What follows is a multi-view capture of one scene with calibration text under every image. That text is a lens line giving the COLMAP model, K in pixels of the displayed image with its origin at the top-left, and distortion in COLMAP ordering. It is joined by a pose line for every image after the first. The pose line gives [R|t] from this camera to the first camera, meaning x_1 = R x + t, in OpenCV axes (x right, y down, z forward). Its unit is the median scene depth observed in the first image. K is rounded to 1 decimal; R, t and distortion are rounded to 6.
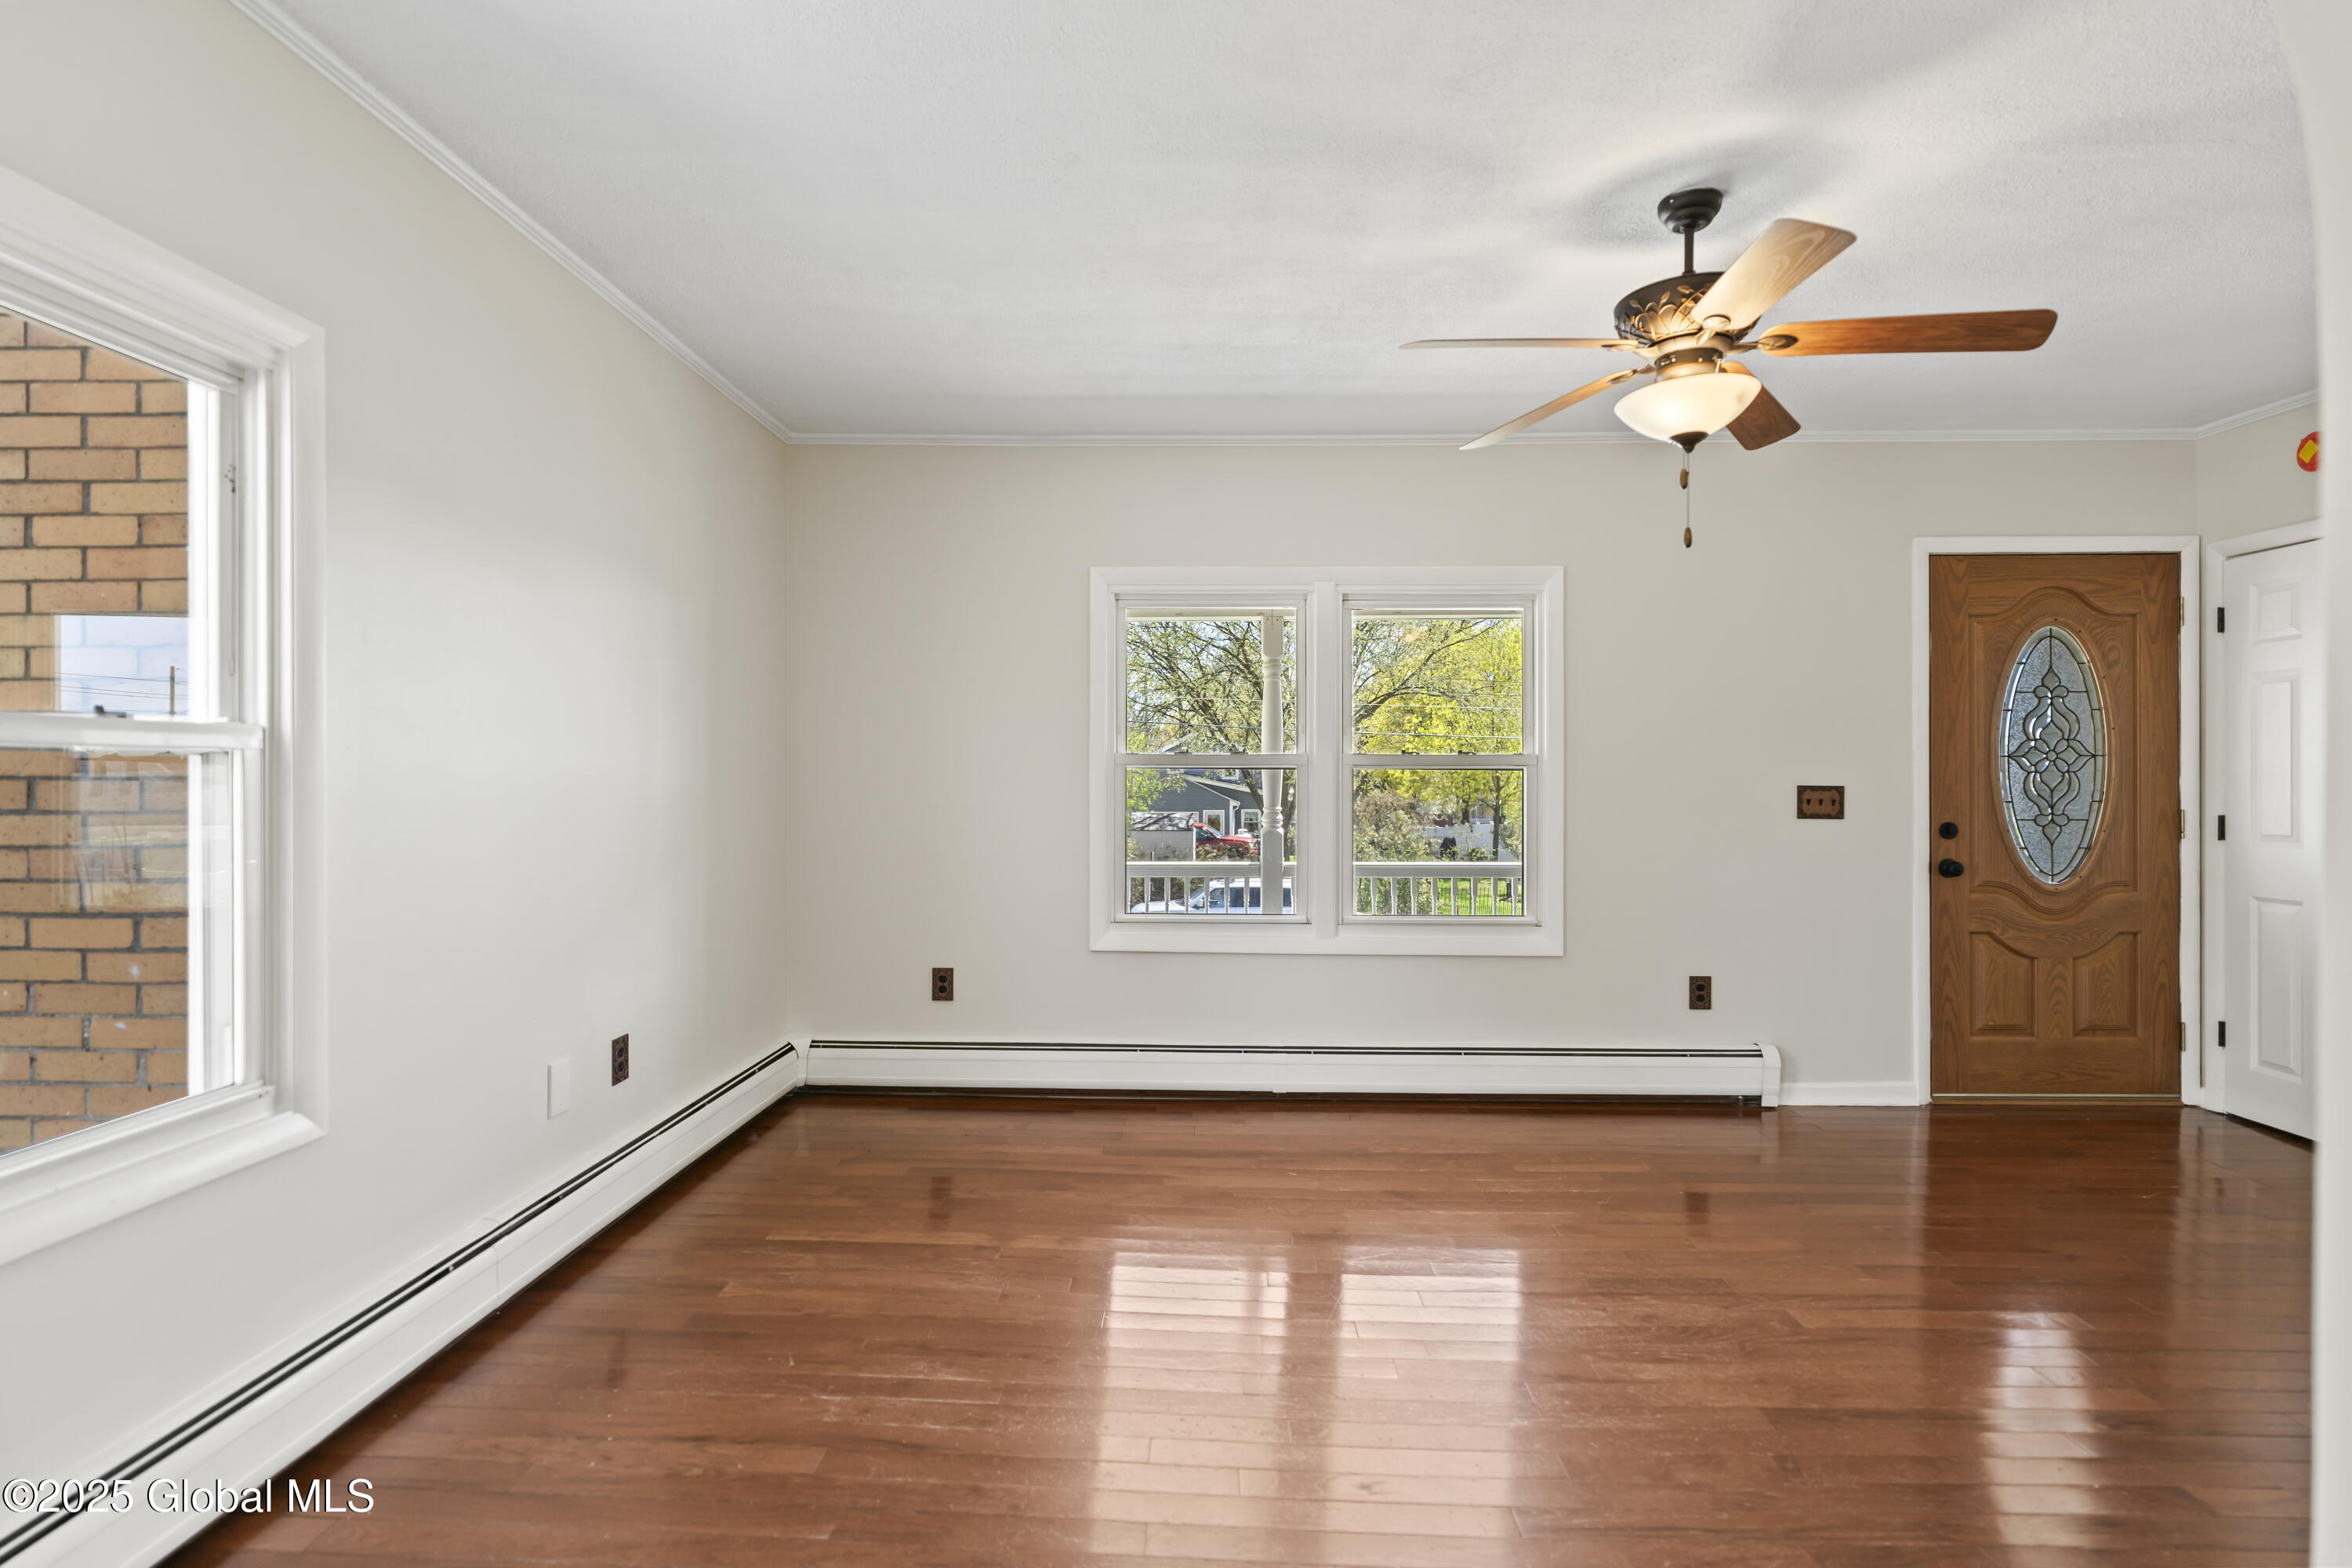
lens RADIAL K [[1189.0, 0, 1172.0], [0, 1189.0, 782.9], [0, 0, 1]] dist [-0.014155, 0.000225]
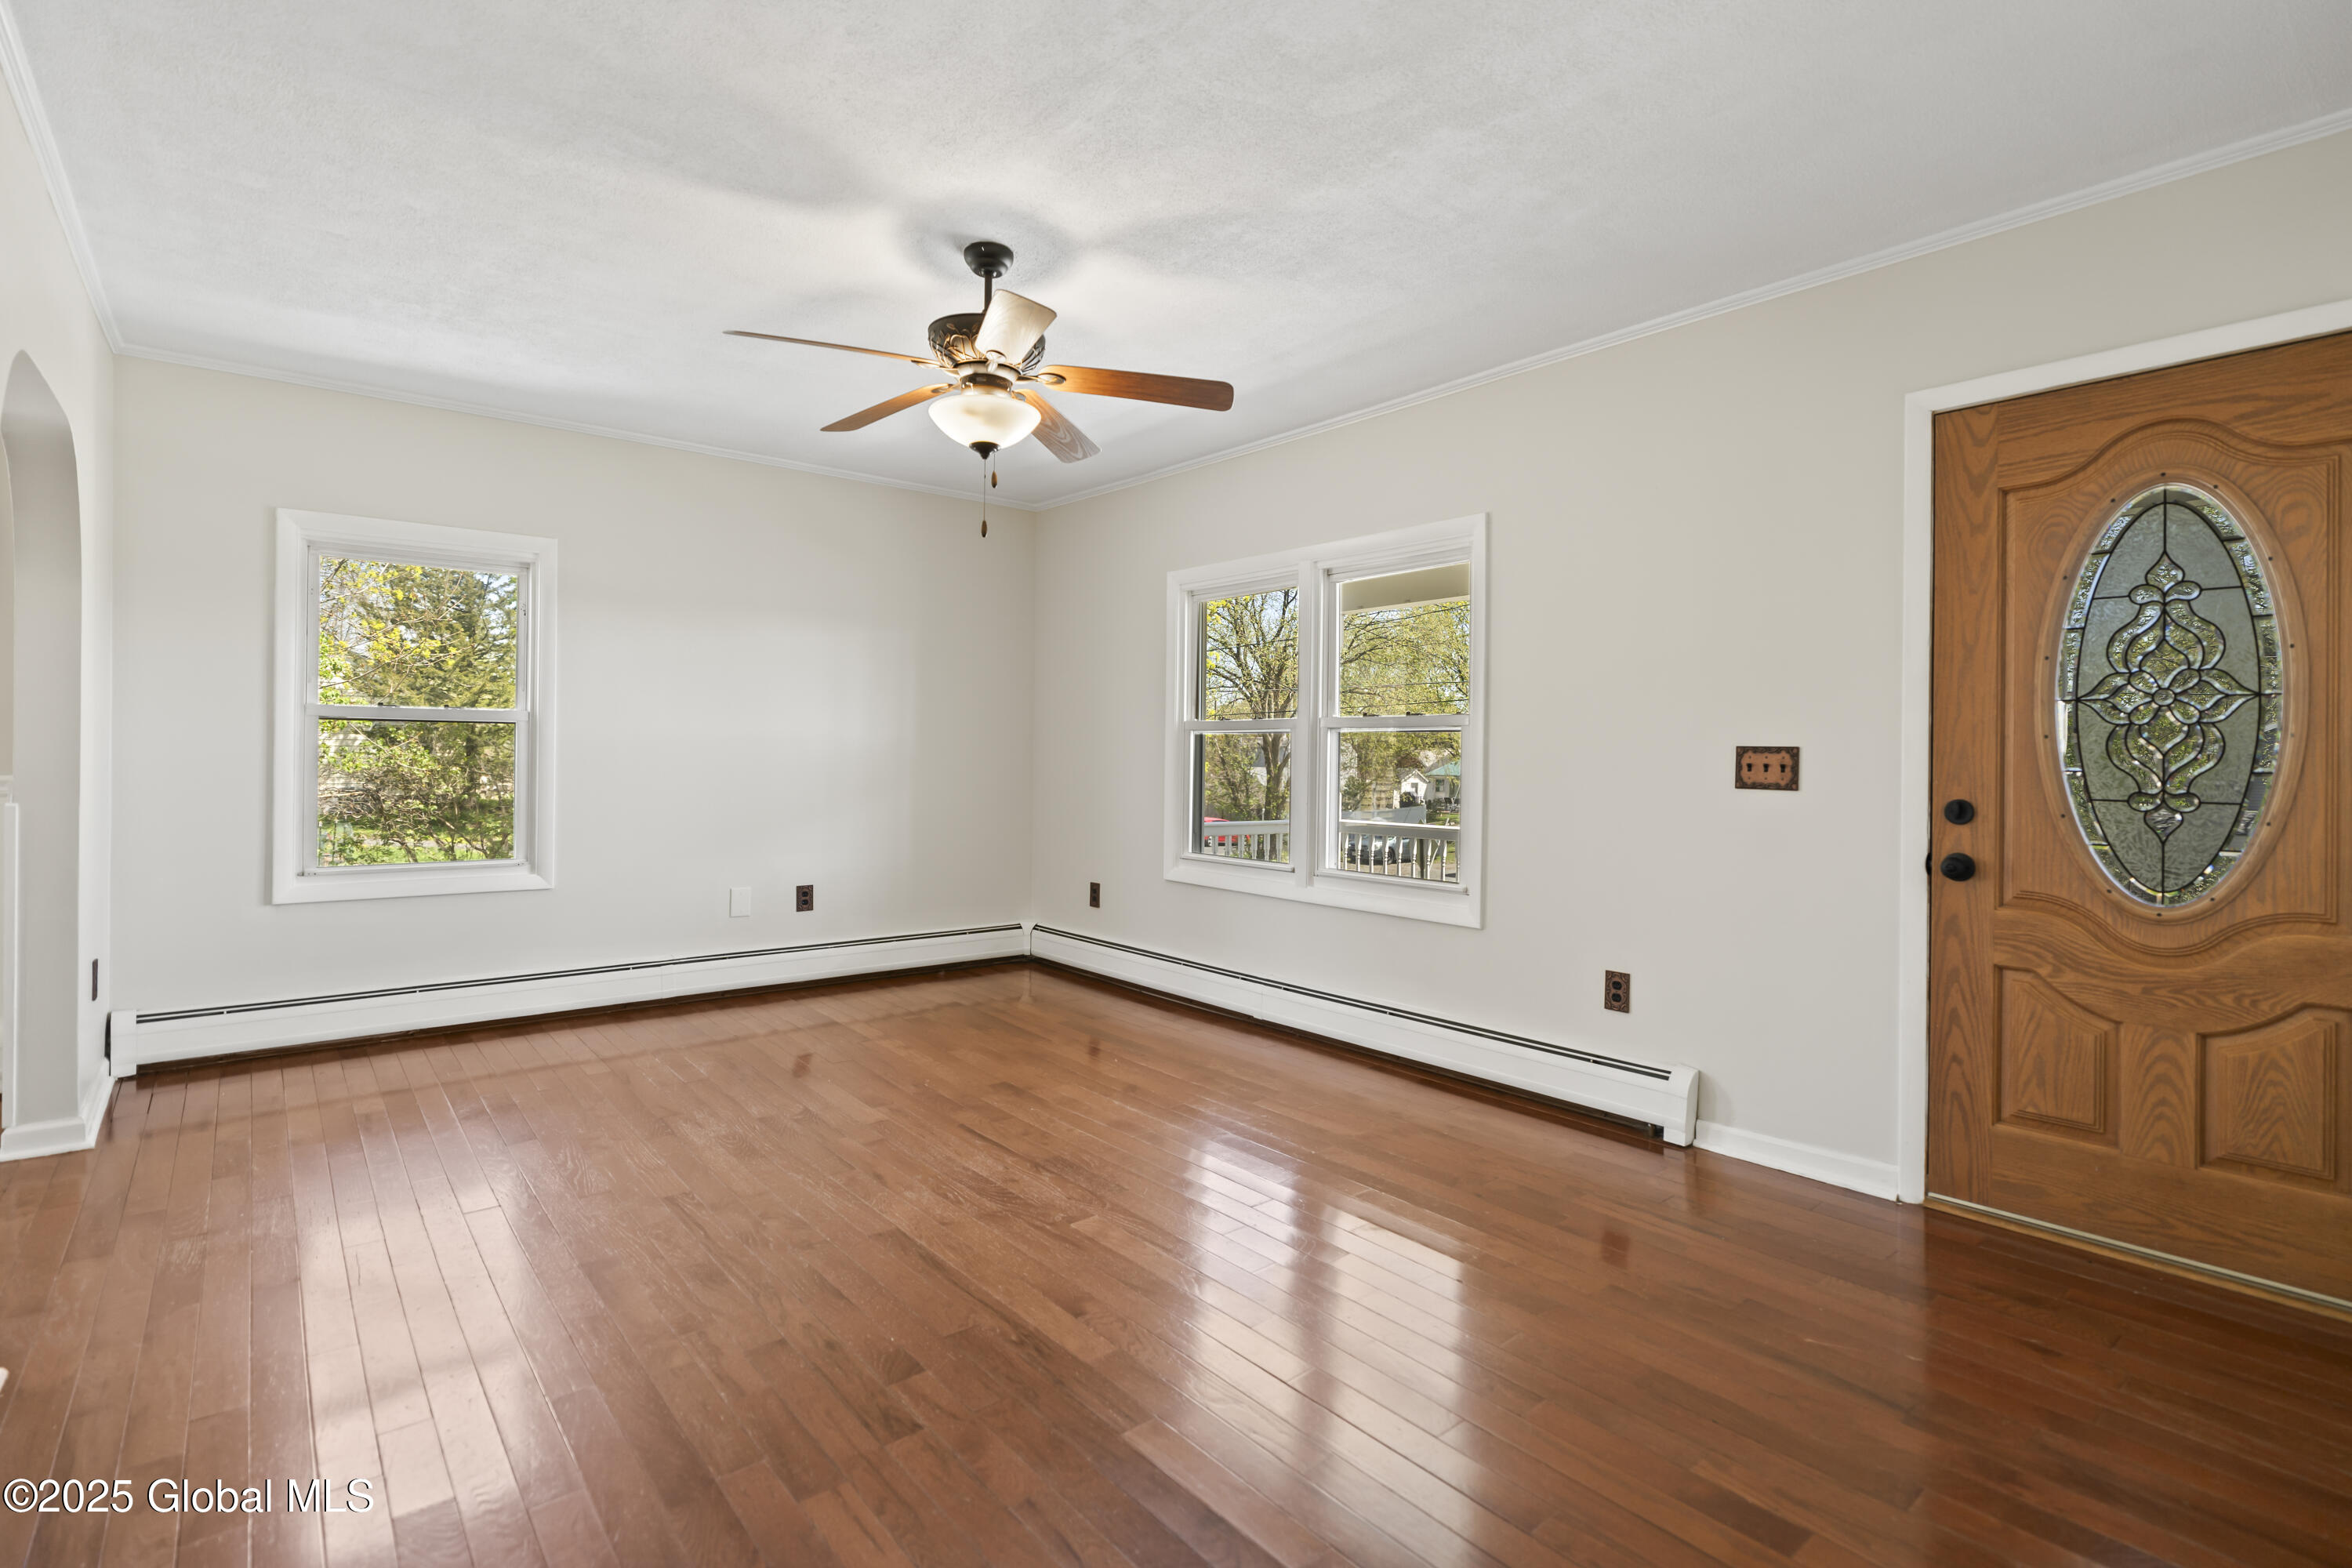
lens RADIAL K [[1142.8, 0, 1171.0], [0, 1142.8, 750.8], [0, 0, 1]] dist [-0.004069, -0.001054]
pose [[0.656130, 0.002758, -0.754643, 0.855244], [-0.013824, 0.999869, -0.008365, 0.016789], [0.754522, 0.015920, 0.656082, 0.224194]]
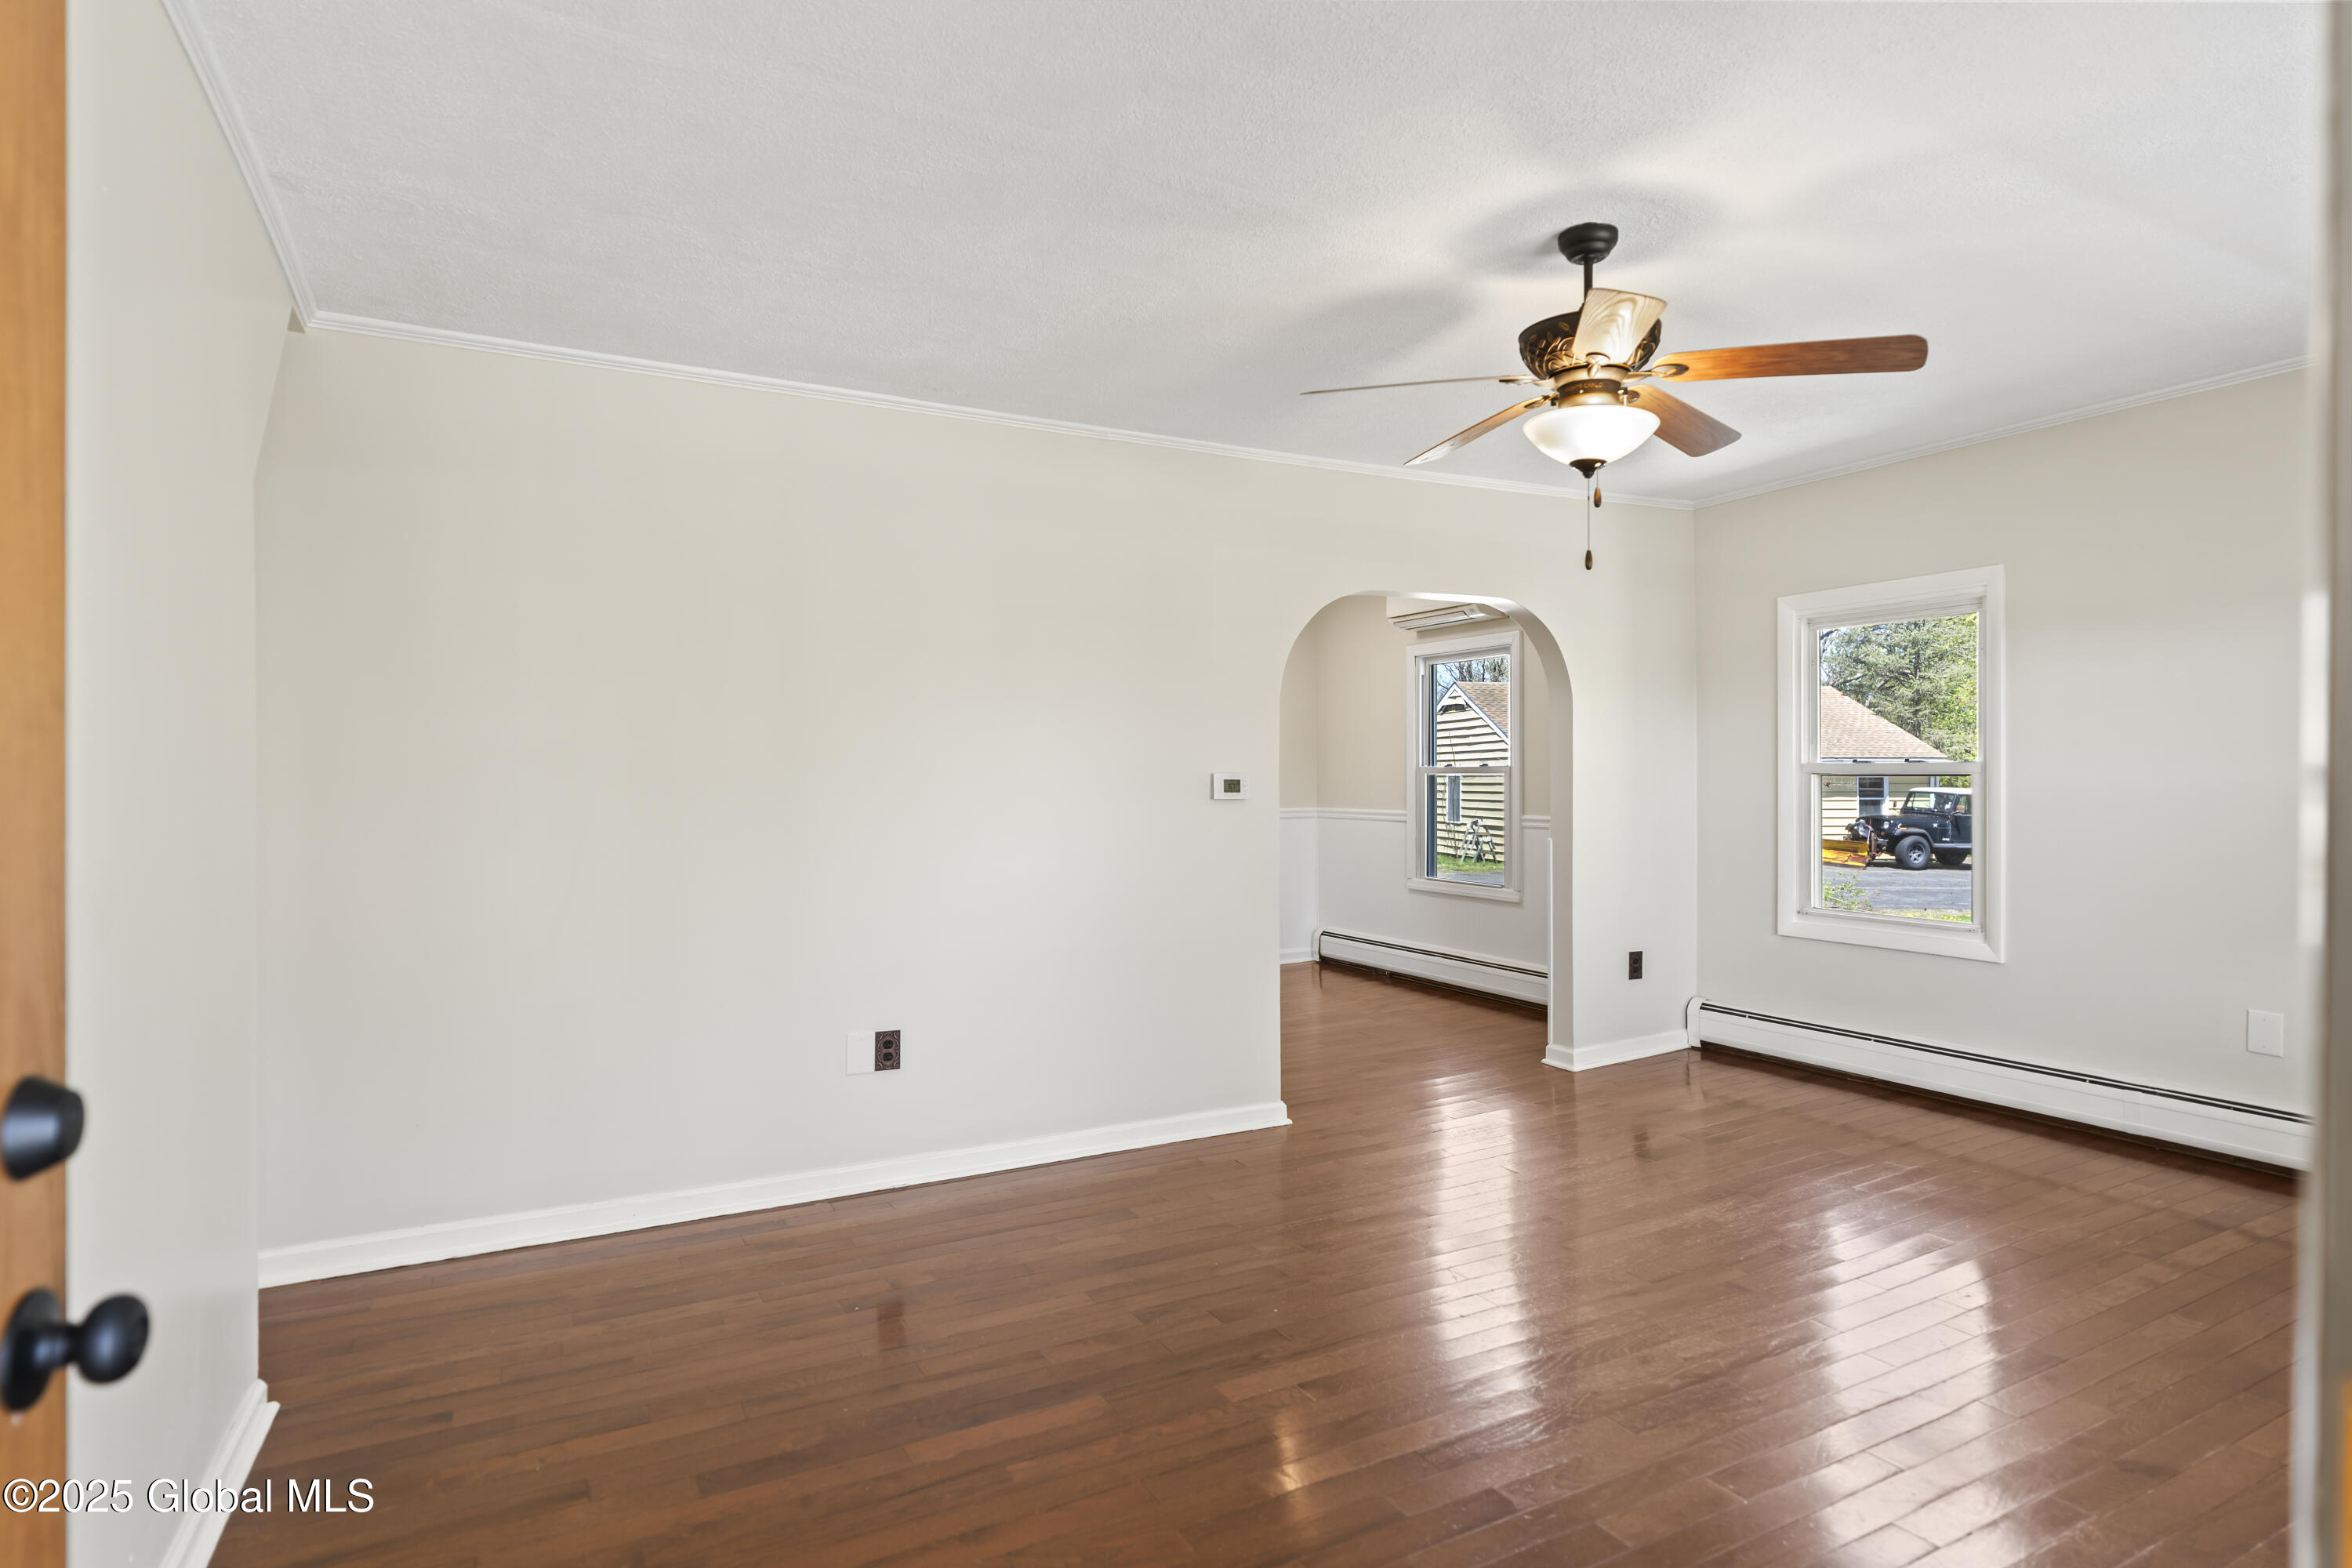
lens RADIAL K [[1225.6, 0, 1179.0], [0, 1225.6, 783.6], [0, 0, 1]] dist [0.003184, 0.000210]
pose [[-0.868876, 0.003100, -0.495021, 0.756401], [-0.002374, 0.999943, 0.010430, -0.011528], [0.495025, 0.010237, -0.868818, 1.019383]]
